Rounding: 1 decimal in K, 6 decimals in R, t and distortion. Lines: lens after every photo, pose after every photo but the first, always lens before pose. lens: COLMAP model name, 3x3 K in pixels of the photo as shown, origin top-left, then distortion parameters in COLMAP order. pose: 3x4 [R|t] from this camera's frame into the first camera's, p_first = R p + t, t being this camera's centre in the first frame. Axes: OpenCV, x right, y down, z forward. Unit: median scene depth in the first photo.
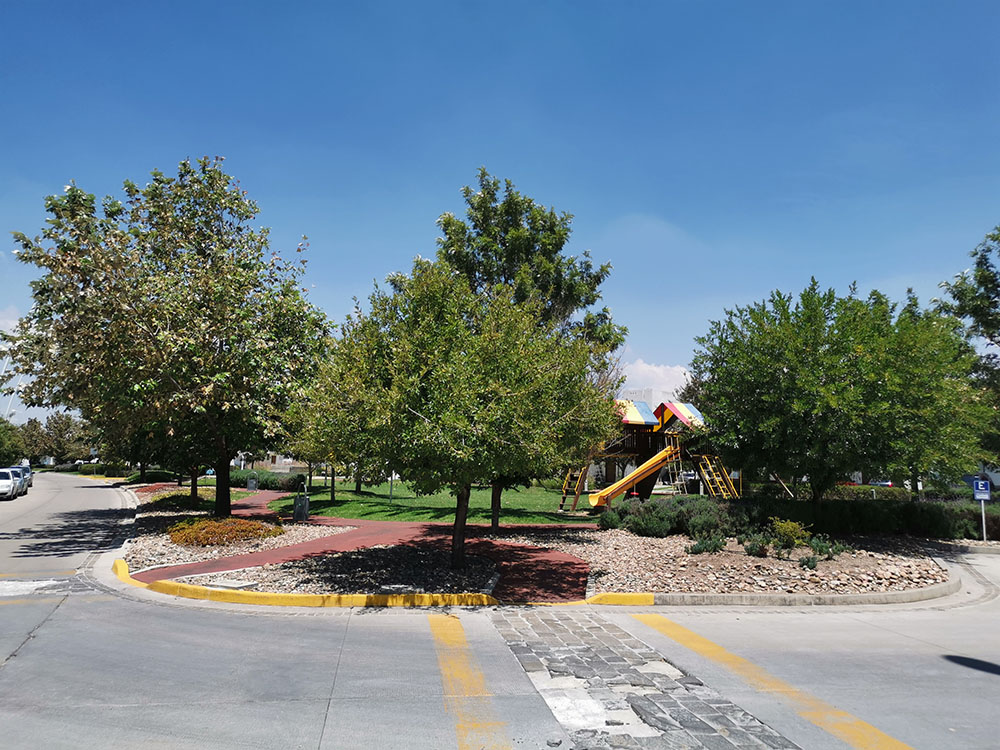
lens RADIAL K [[793.7, 0, 500.0], [0, 793.7, 375.0], [0, 0, 1]] dist [0.033066, -0.001080]
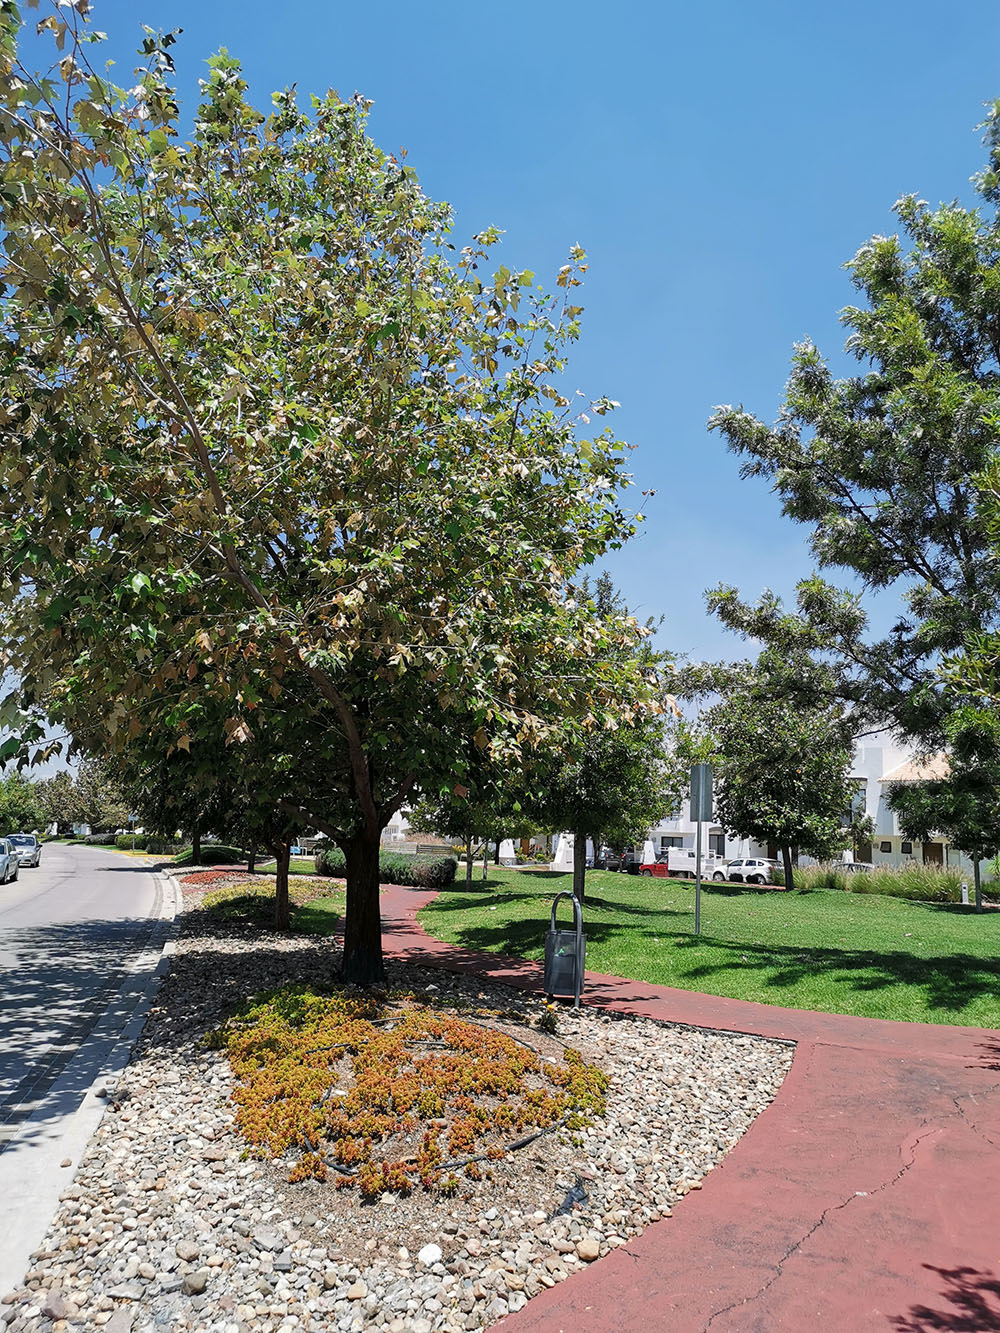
lens RADIAL K [[1058.0, 0, 500.0], [0, 1058.0, 666.5], [0, 0, 1]] dist [0.033066, -0.001080]
pose [[0.988621, -0.004076, -0.150375, -0.116314], [-0.004233, 0.998483, -0.054891, 0.032591], [0.150371, 0.054903, 0.987104, 0.281847]]
